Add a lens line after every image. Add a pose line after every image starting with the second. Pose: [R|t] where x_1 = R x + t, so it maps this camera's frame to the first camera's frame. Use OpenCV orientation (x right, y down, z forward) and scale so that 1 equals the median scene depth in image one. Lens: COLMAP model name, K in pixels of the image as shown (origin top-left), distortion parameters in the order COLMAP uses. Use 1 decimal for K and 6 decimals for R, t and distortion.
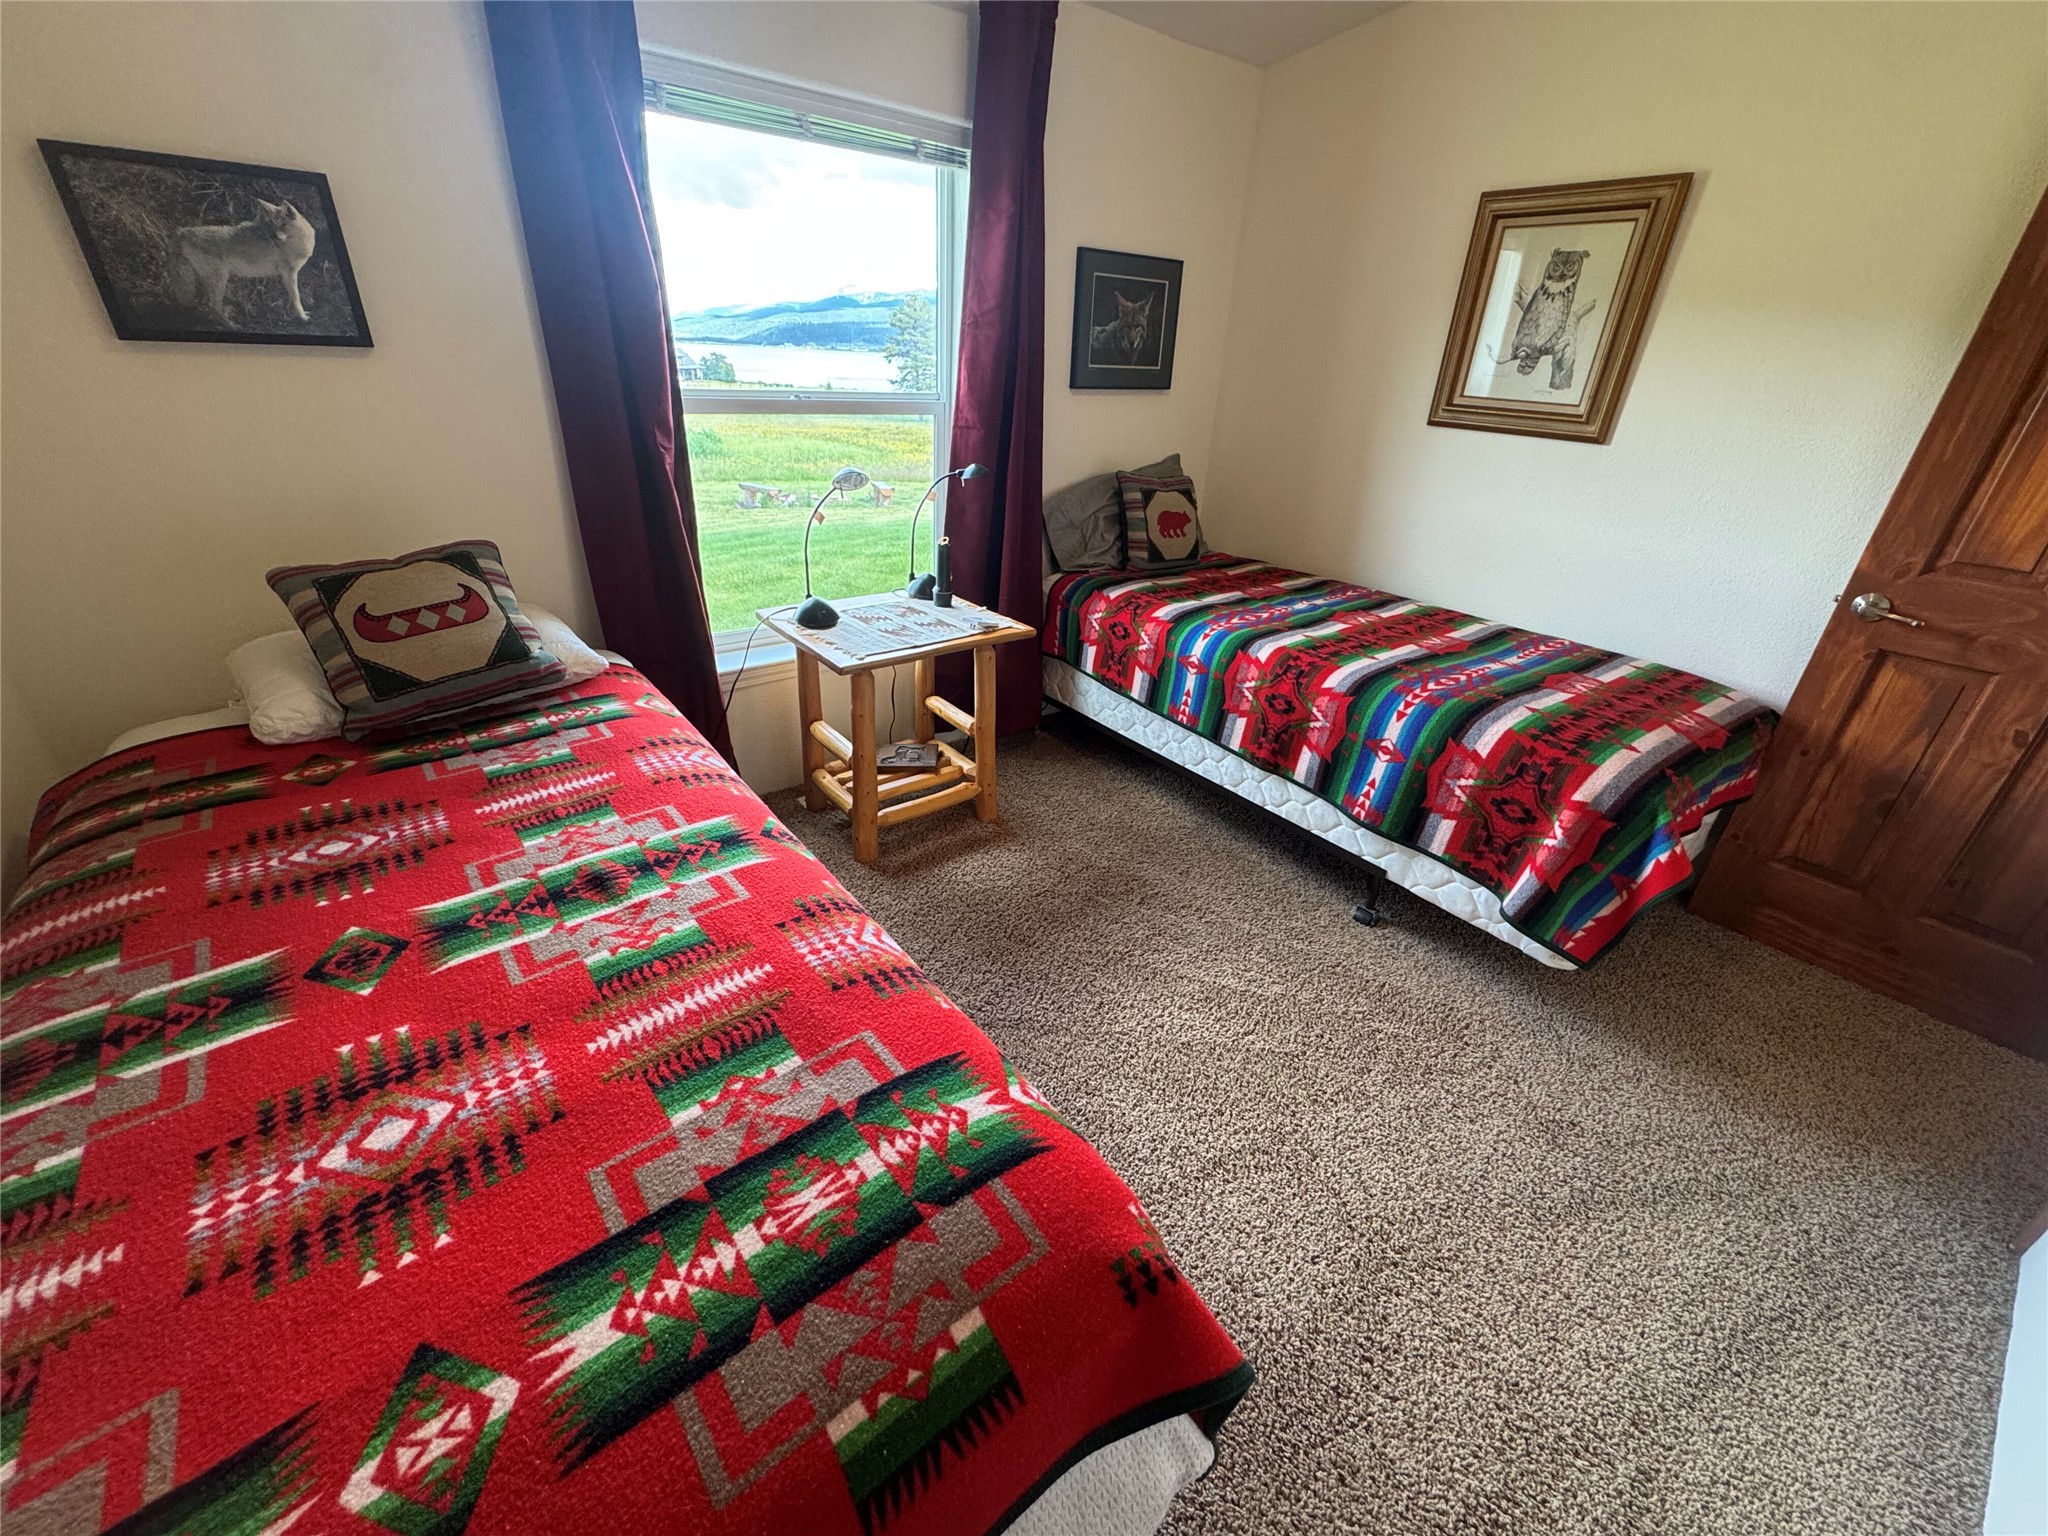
lens RADIAL K [[820.3, 0, 1012.7], [0, 820.3, 778.2], [0, 0, 1]] dist [-0.003922, -0.000315]
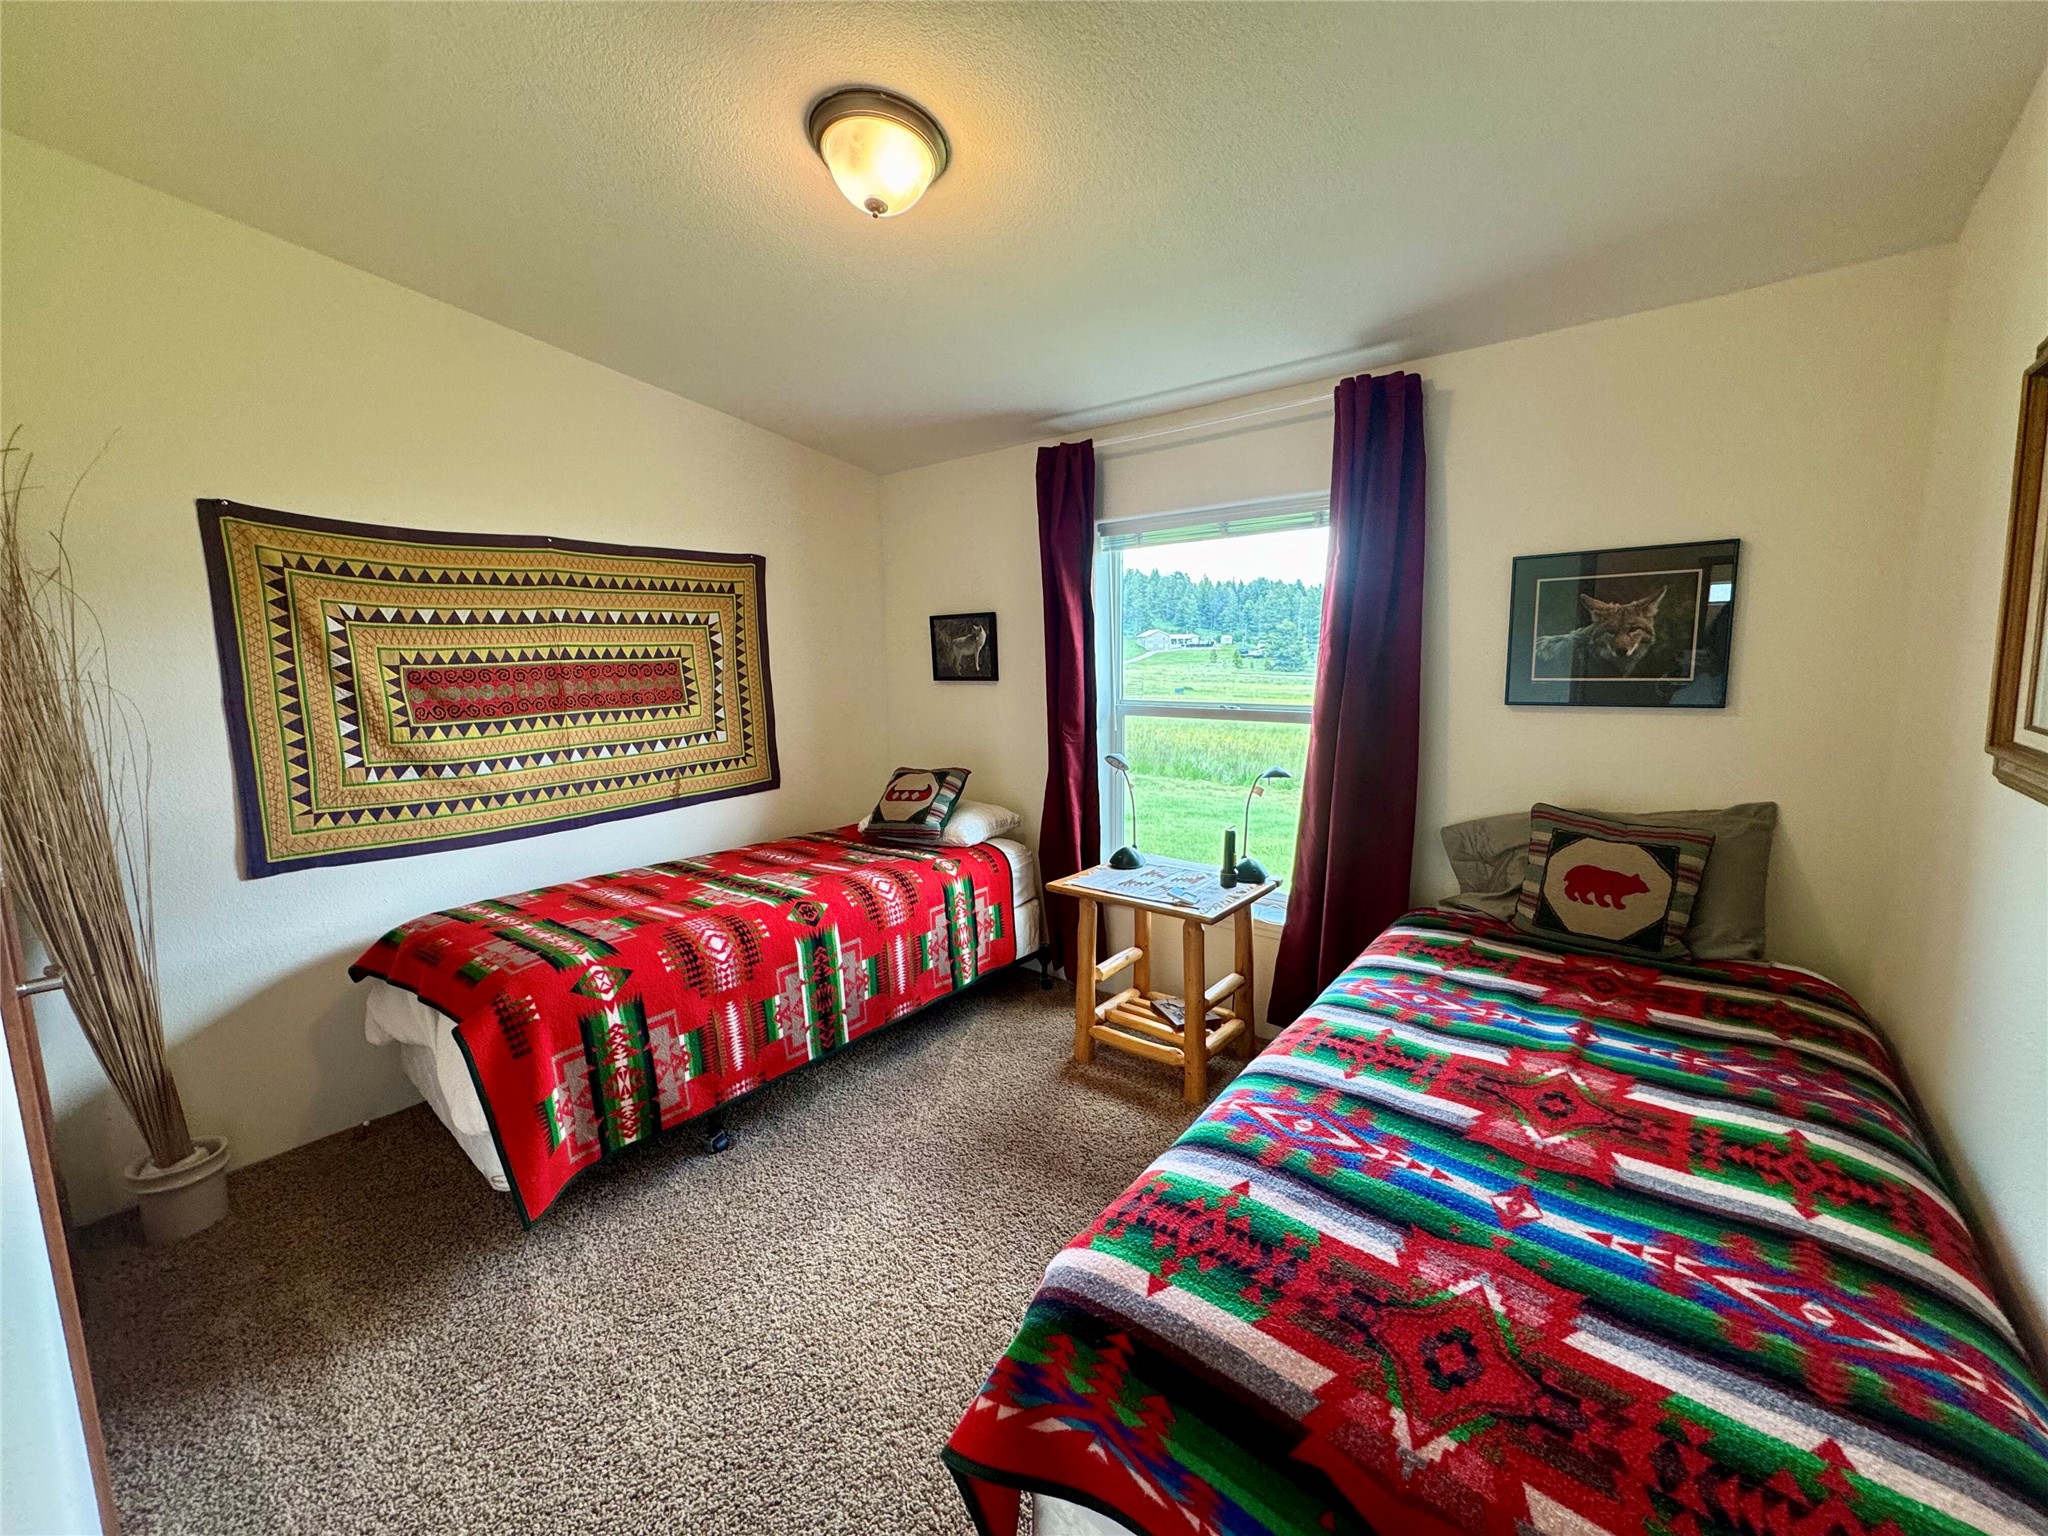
lens RADIAL K [[820.3, 0, 1024.4], [0, 820.3, 766.0], [0, 0, 1]] dist [-0.003922, -0.000315]
pose [[0.221491, 0.083717, -0.971562, 0.967677], [-0.426445, 0.904307, -0.019296, -0.238771], [0.876976, 0.418592, 0.235997, 0.492532]]
